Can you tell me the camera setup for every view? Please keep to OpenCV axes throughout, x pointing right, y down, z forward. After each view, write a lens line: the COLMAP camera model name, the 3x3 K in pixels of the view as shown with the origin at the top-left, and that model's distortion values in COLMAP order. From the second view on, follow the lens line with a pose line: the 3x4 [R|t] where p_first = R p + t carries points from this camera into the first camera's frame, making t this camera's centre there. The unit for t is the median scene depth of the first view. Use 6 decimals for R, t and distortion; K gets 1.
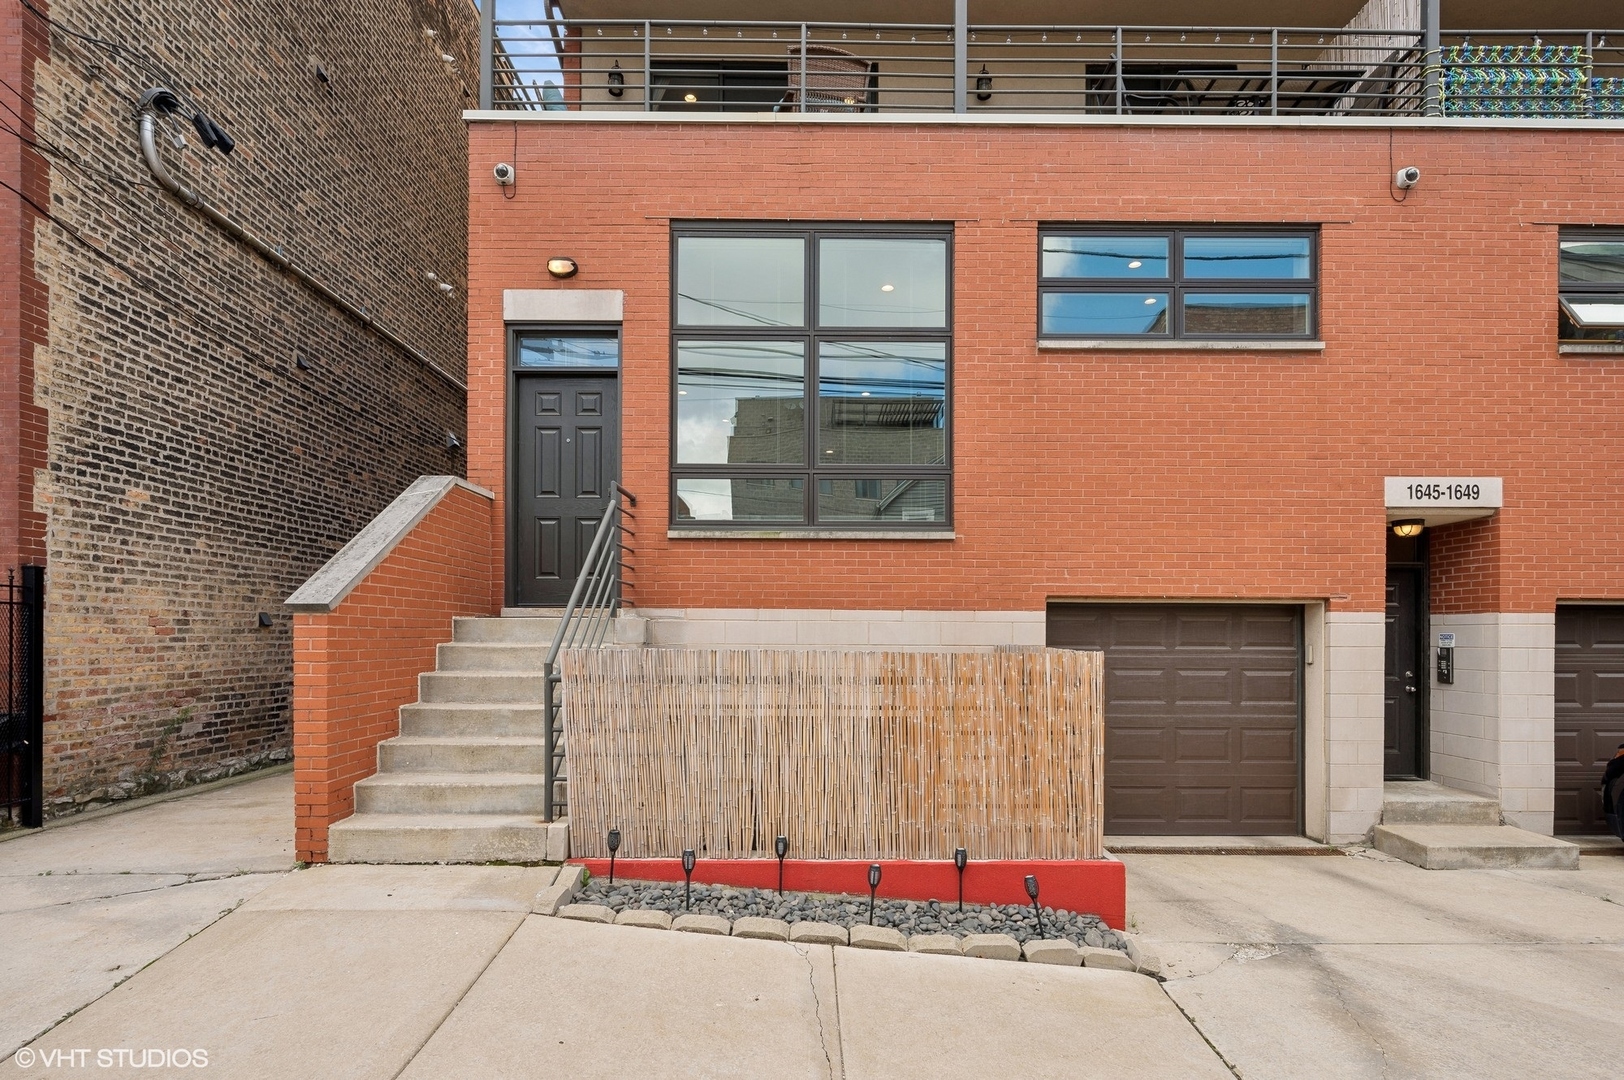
lens RADIAL K [[795.6, 0, 811.1], [0, 795.6, 636.5], [0, 0, 1]] dist [0.000151, 0.000163]
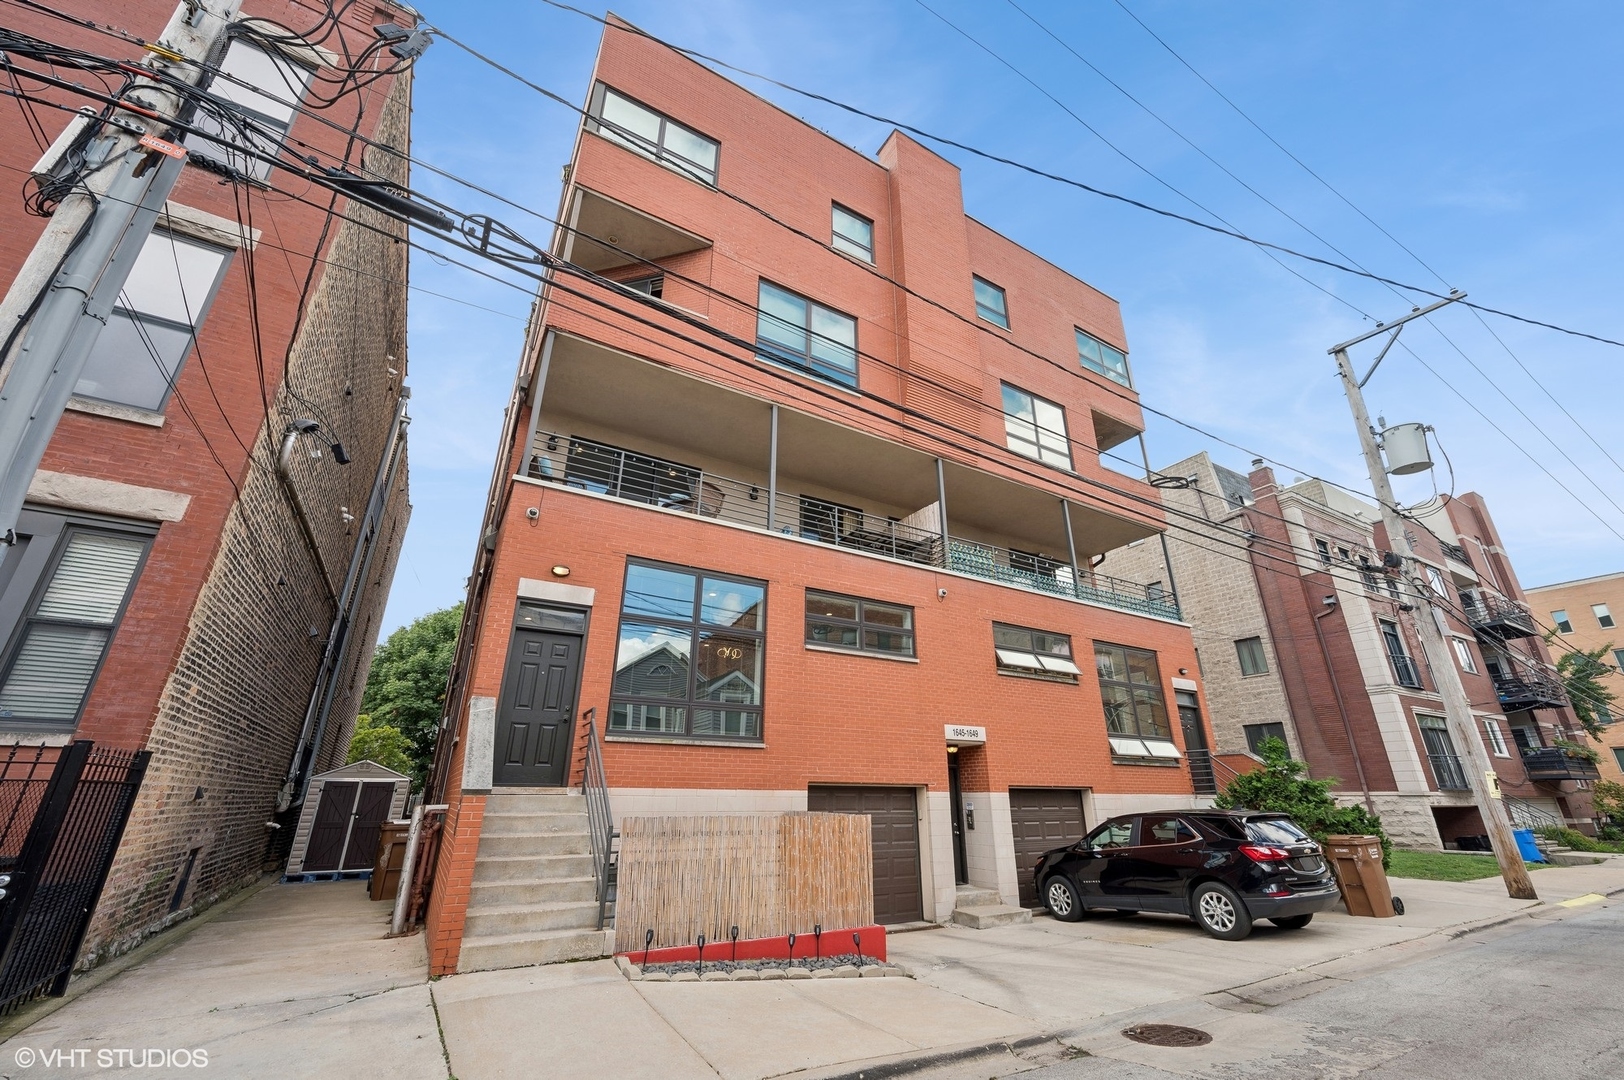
lens RADIAL K [[652.6, 0, 812.0], [0, 652.6, 540.0], [0, 0, 1]] dist [0.001569, 0.000176]
pose [[0.864007, 0.184838, 0.468324, -0.509335], [0.000439, 0.929897, -0.367821, -0.015521], [-0.503480, 0.318005, 0.803356, -0.397298]]
